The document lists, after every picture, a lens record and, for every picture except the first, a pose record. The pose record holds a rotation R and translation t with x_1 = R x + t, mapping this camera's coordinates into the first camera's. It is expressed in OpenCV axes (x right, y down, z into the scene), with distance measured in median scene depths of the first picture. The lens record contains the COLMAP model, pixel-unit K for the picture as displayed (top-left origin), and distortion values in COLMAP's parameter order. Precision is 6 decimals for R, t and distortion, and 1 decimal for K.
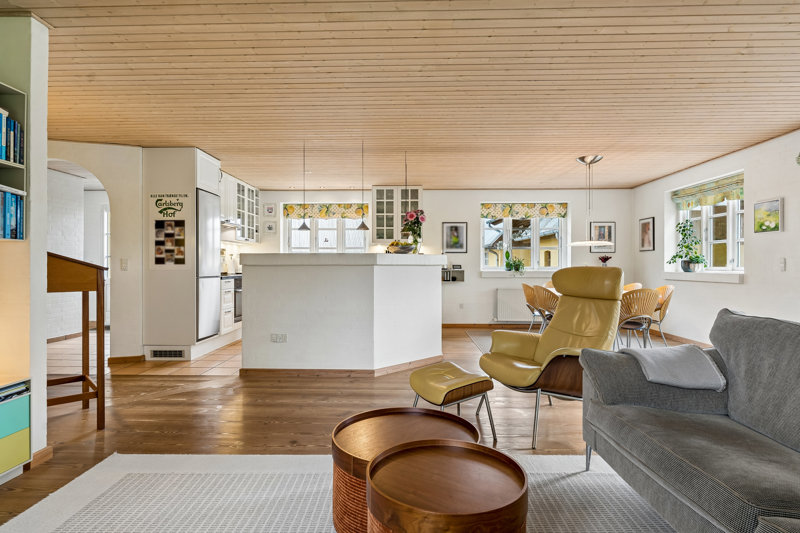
lens RADIAL K [[426.6, 0, 391.5], [0, 426.6, 244.8], [0, 0, 1]] dist [-0.013351, 0.000752]
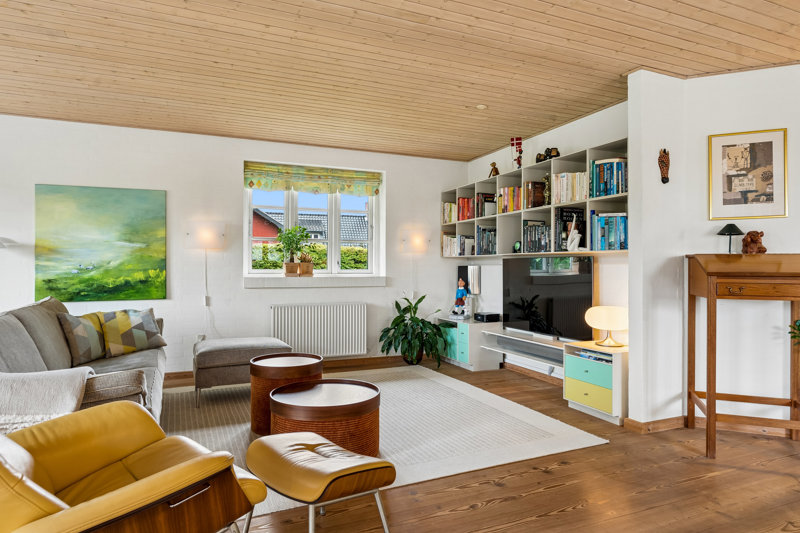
lens RADIAL K [[480.9, 0, 398.1], [0, 480.9, 264.4], [0, 0, 1]] dist [-0.005838, -0.000484]
pose [[-0.906799, -0.007188, -0.421502, 0.399452], [0.018961, 0.998147, -0.057813, 0.108190], [0.421137, -0.060416, -0.904983, 2.099965]]
